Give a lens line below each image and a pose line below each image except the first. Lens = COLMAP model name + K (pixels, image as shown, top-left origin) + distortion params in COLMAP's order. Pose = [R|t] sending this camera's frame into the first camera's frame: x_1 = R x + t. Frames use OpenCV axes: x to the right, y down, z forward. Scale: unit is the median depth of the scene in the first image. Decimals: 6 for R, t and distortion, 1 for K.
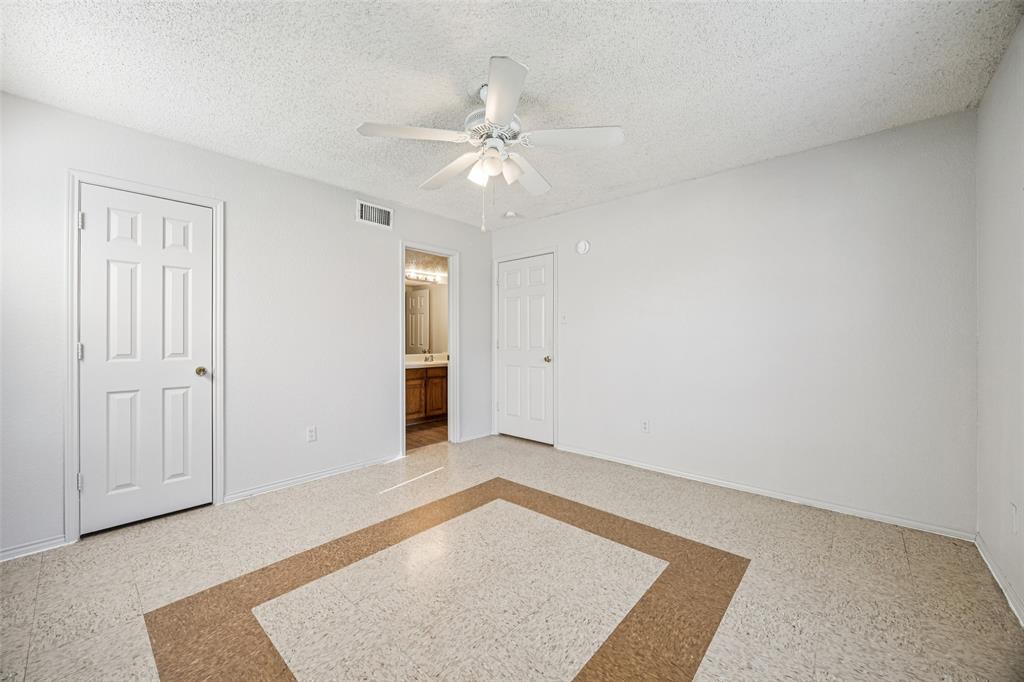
lens RADIAL K [[390.2, 0, 512.5], [0, 390.2, 338.8], [0, 0, 1]] dist [-0.003872, -0.000583]
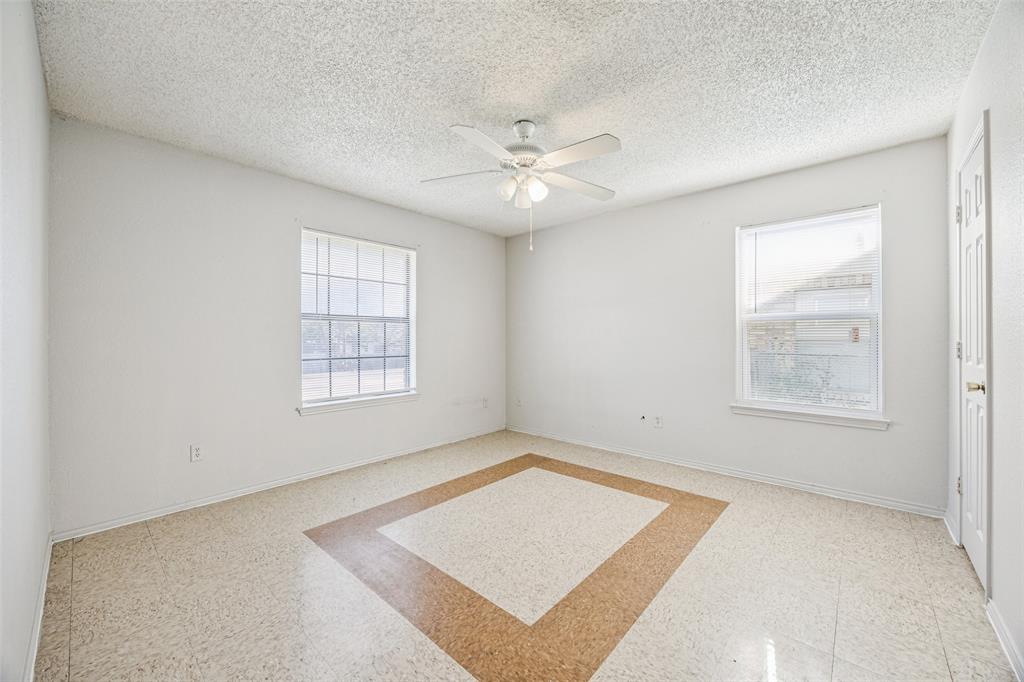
lens RADIAL K [[390.2, 0, 511.4], [0, 390.2, 338.7], [0, 0, 1]] dist [-0.003872, -0.000583]
pose [[-0.999932, 0.009029, 0.007342, -0.020612], [0.009033, 0.999959, 0.000440, -0.000622], [-0.007338, 0.000506, -0.999973, 2.010965]]
